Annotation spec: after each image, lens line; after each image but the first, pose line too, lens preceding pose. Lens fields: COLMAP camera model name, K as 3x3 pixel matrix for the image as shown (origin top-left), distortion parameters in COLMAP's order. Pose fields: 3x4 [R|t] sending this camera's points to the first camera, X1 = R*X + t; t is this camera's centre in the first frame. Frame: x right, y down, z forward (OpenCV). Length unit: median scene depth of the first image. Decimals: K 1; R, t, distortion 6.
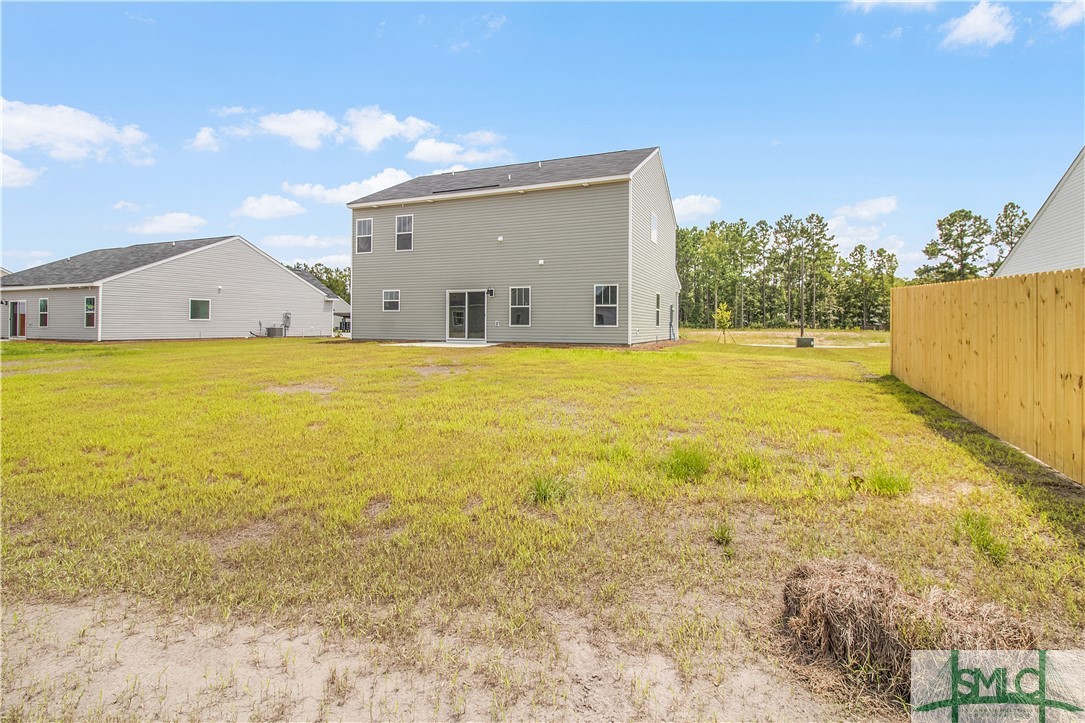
lens RADIAL K [[506.6, 0, 546.4], [0, 506.6, 336.0], [0, 0, 1]] dist [-0.002160, -0.000133]
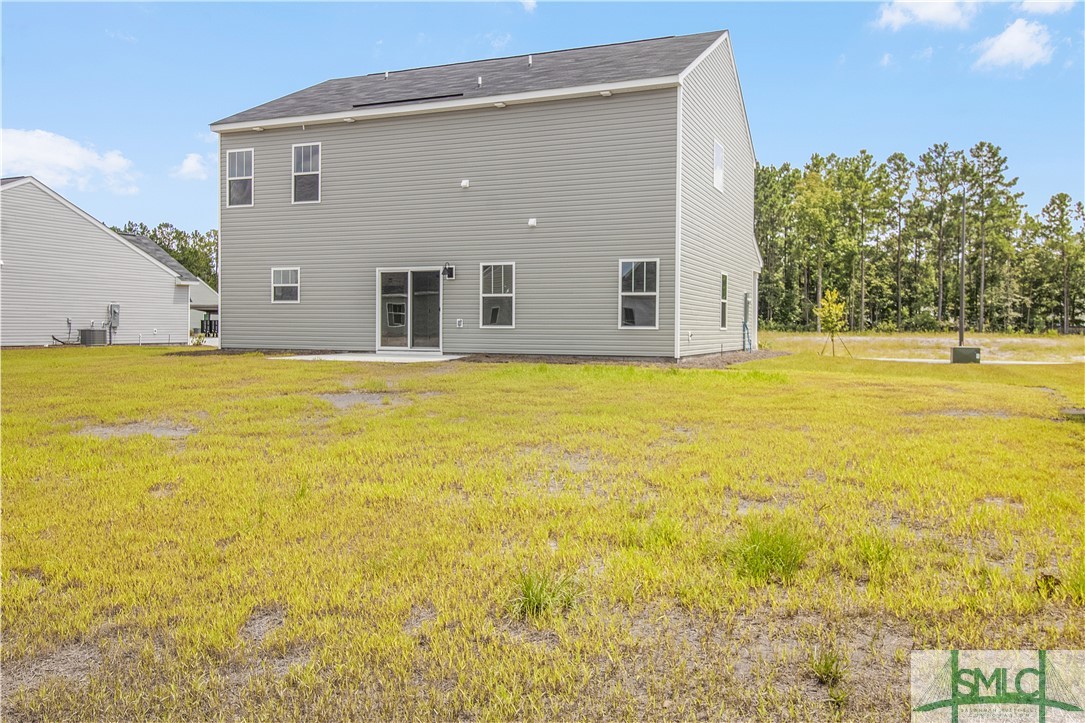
lens RADIAL K [[836.3, 0, 542.5], [0, 836.3, 361.5], [0, 0, 1]] dist [0.010992, 0.003450]
pose [[0.999995, 0.001736, 0.002537, -0.000290], [-0.001791, 0.999760, 0.021838, -0.000724], [-0.002498, -0.021842, 0.999758, -0.006901]]
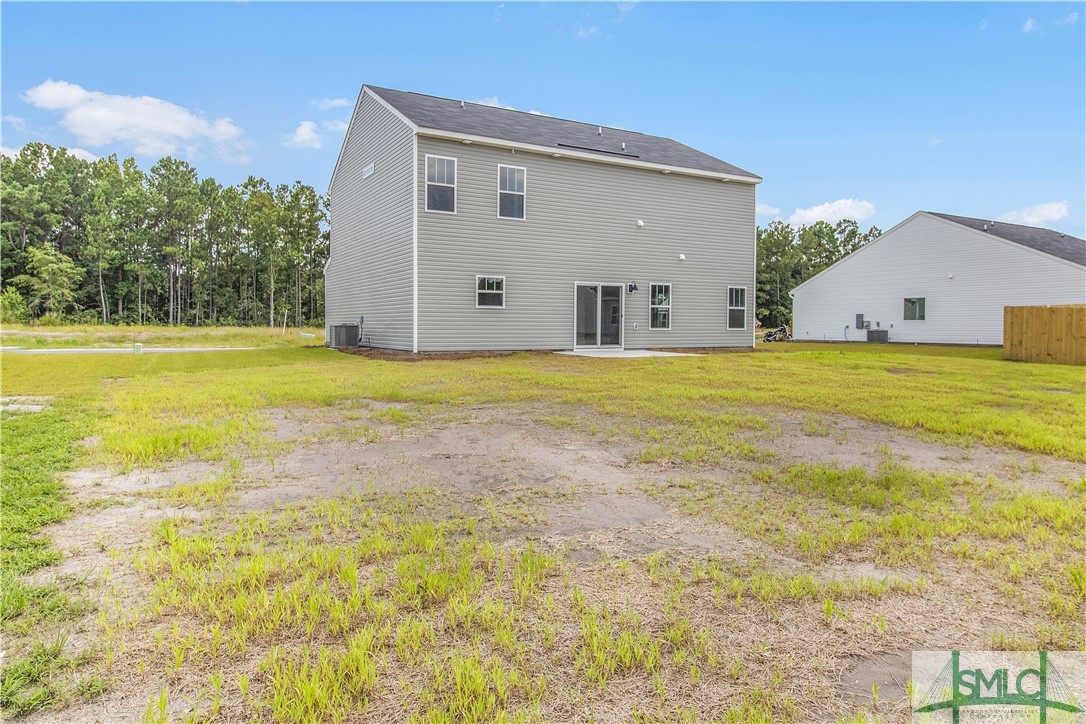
lens RADIAL K [[702.0, 0, 543.0], [0, 702.0, 362.0], [0, 0, 1]] dist [-0.001710, -0.000299]
pose [[0.609753, -0.043371, 0.791404, -1.101254], [0.015312, 0.998960, 0.042948, -0.018147], [-0.792443, -0.014069, 0.609783, 0.428636]]
